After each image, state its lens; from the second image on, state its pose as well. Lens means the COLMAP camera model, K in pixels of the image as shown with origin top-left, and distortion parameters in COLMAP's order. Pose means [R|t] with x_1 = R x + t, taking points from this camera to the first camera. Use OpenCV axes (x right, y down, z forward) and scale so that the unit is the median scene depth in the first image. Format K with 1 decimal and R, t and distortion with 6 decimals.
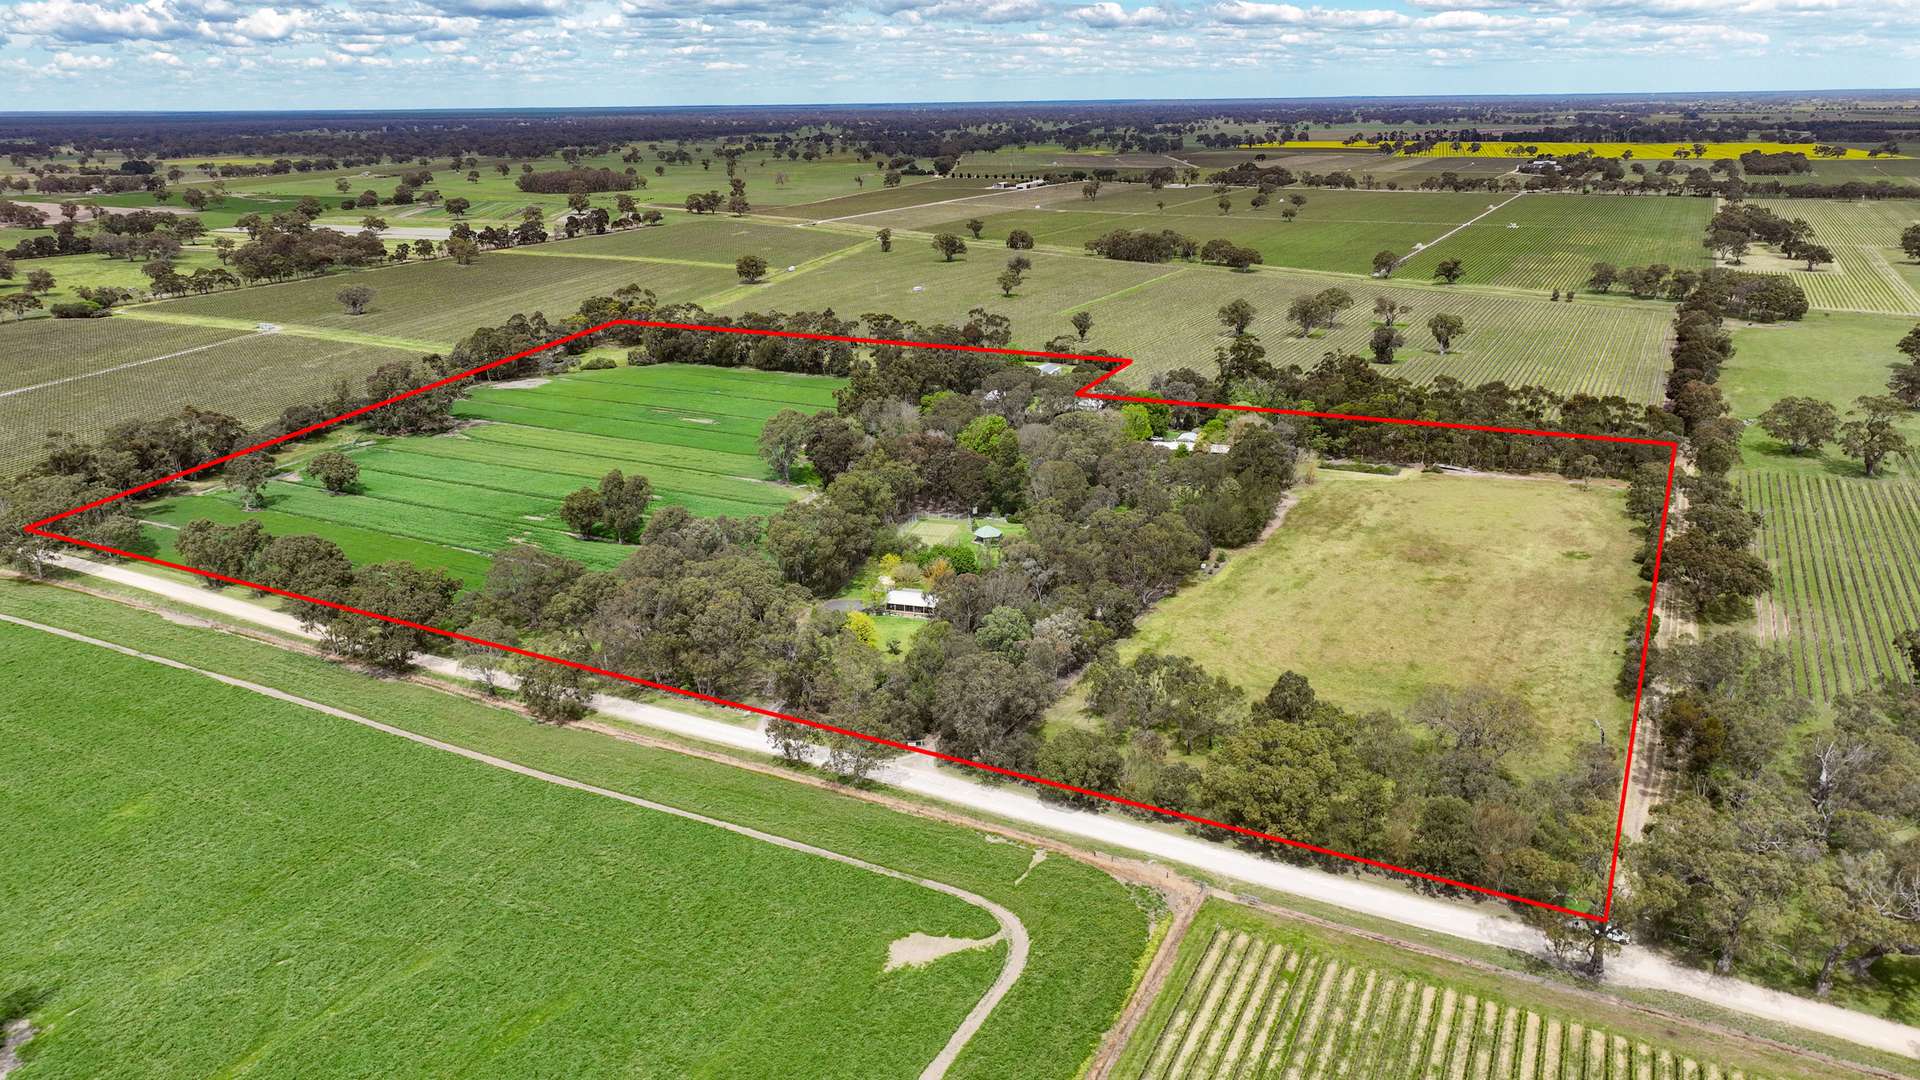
lens RADIAL K [[1306.7, 0, 960.0], [0, 1306.7, 540.0], [0, 0, 1]] dist [0.003744, 0.000173]
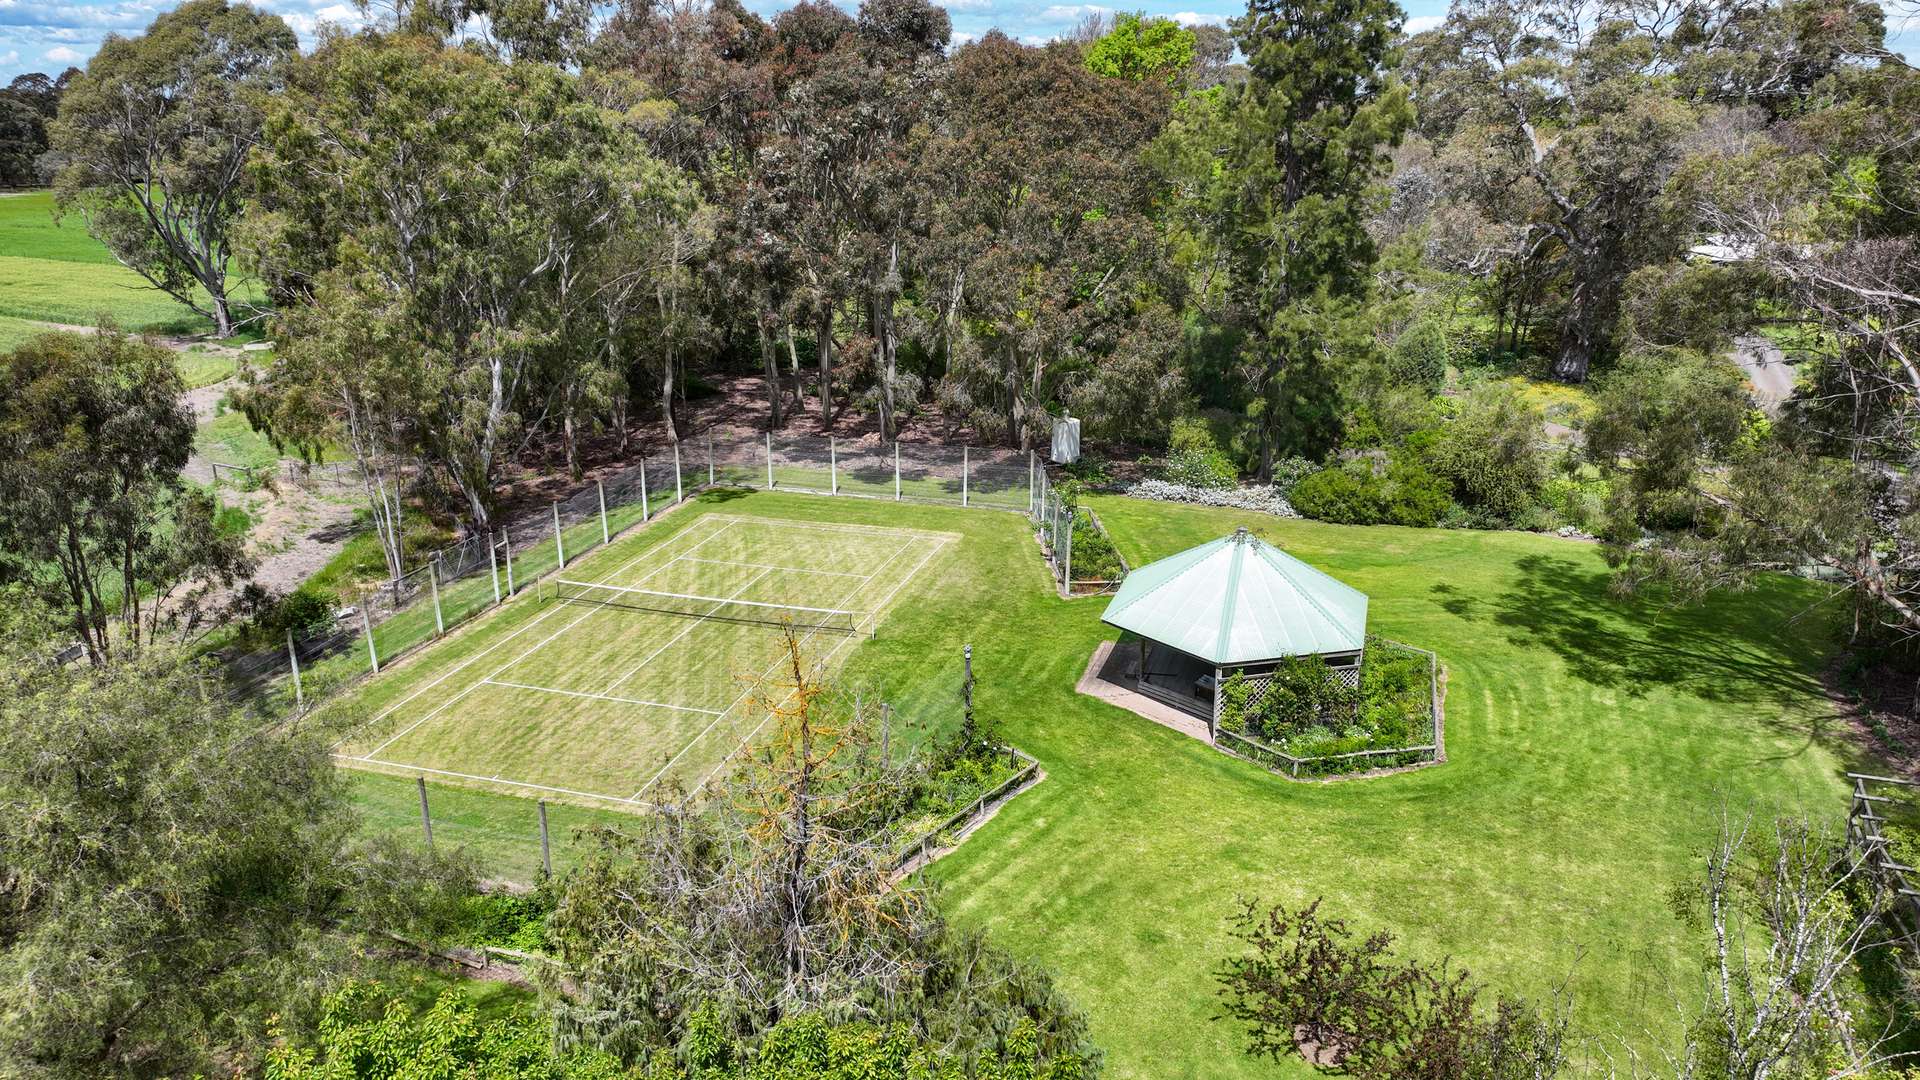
lens RADIAL K [[1306.7, 0, 960.0], [0, 1306.7, 540.0], [0, 0, 1]] dist [0.003744, 0.000173]
pose [[0.999911, 0.012827, -0.003559, -0.000604], [-0.012857, 0.999881, -0.008487, -0.010444], [0.003450, 0.008532, 0.999958, 0.947448]]
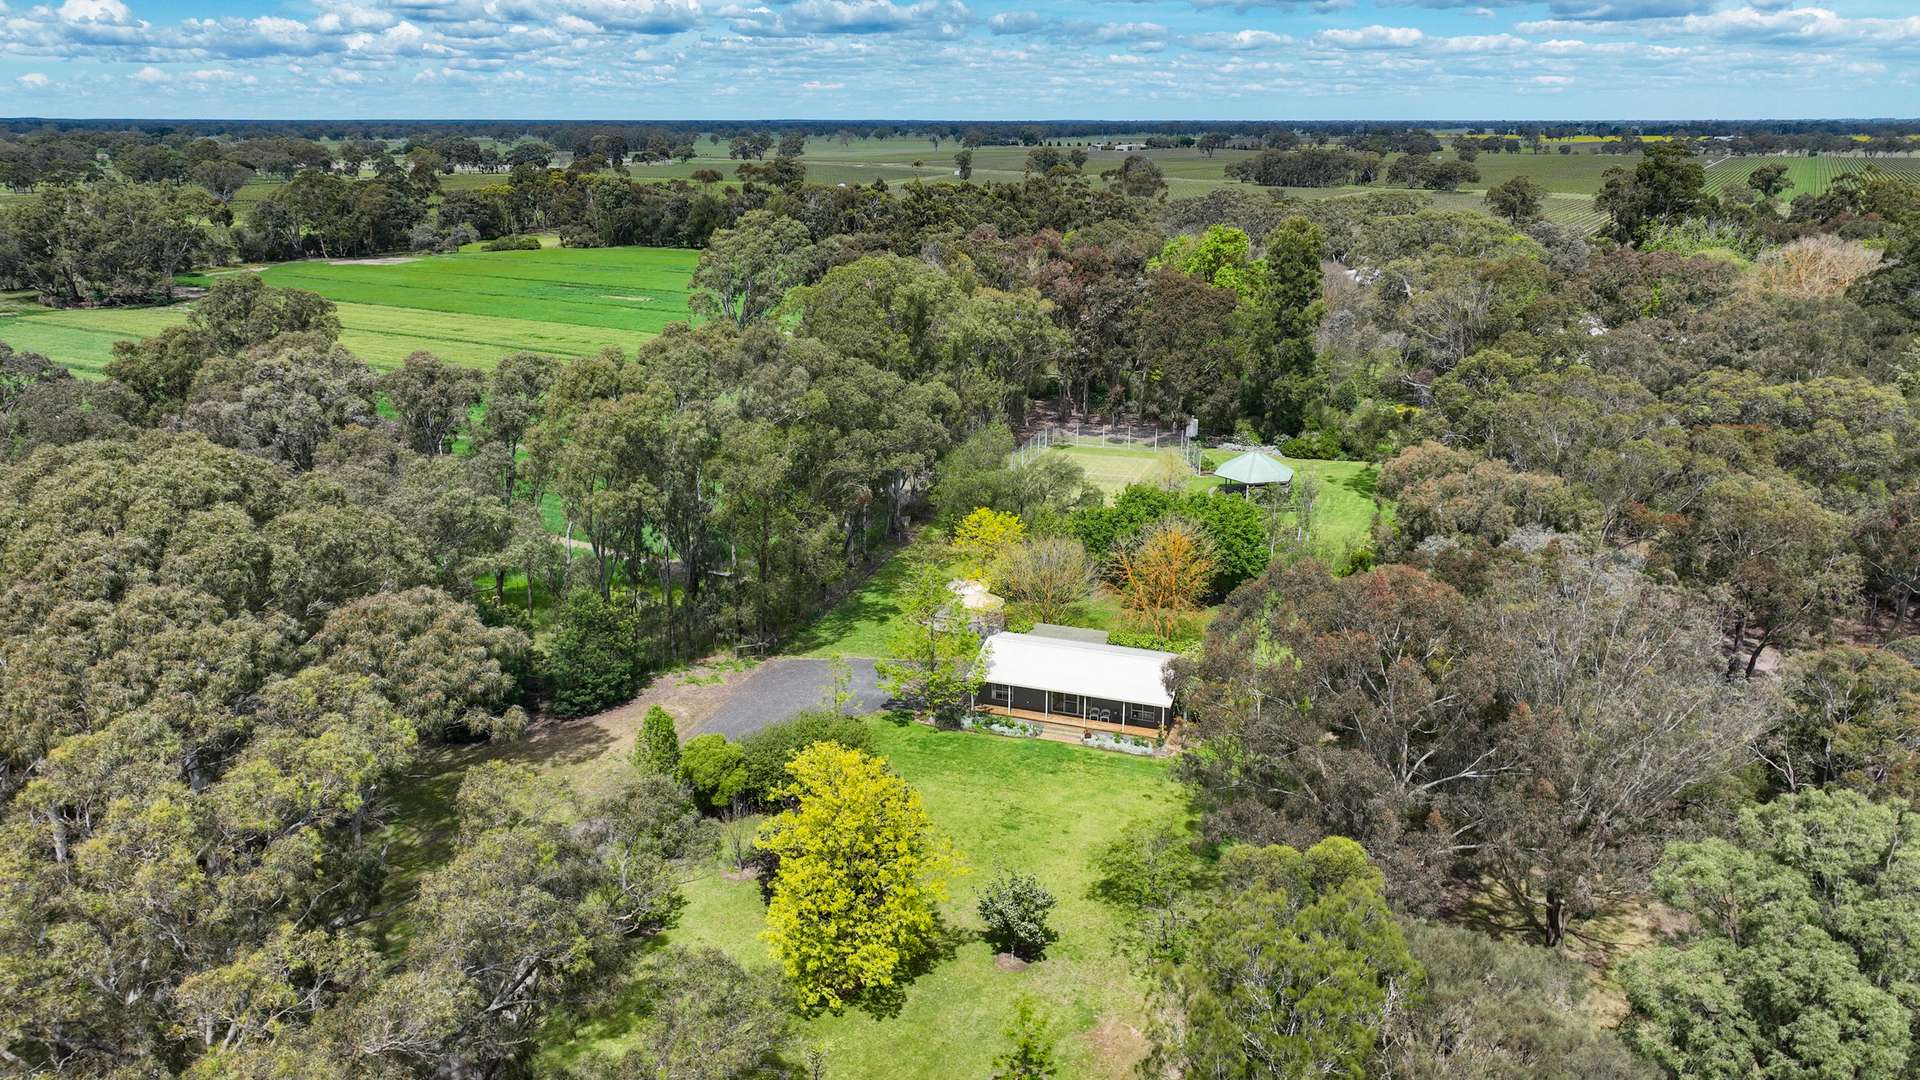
lens RADIAL K [[1306.7, 0, 960.0], [0, 1306.7, 540.0], [0, 0, 1]] dist [0.003744, 0.000173]
pose [[0.998349, 0.027535, -0.050405, -0.043152], [-0.028381, 0.999467, -0.016135, 0.022356], [0.049934, 0.017539, 0.998599, 0.674448]]
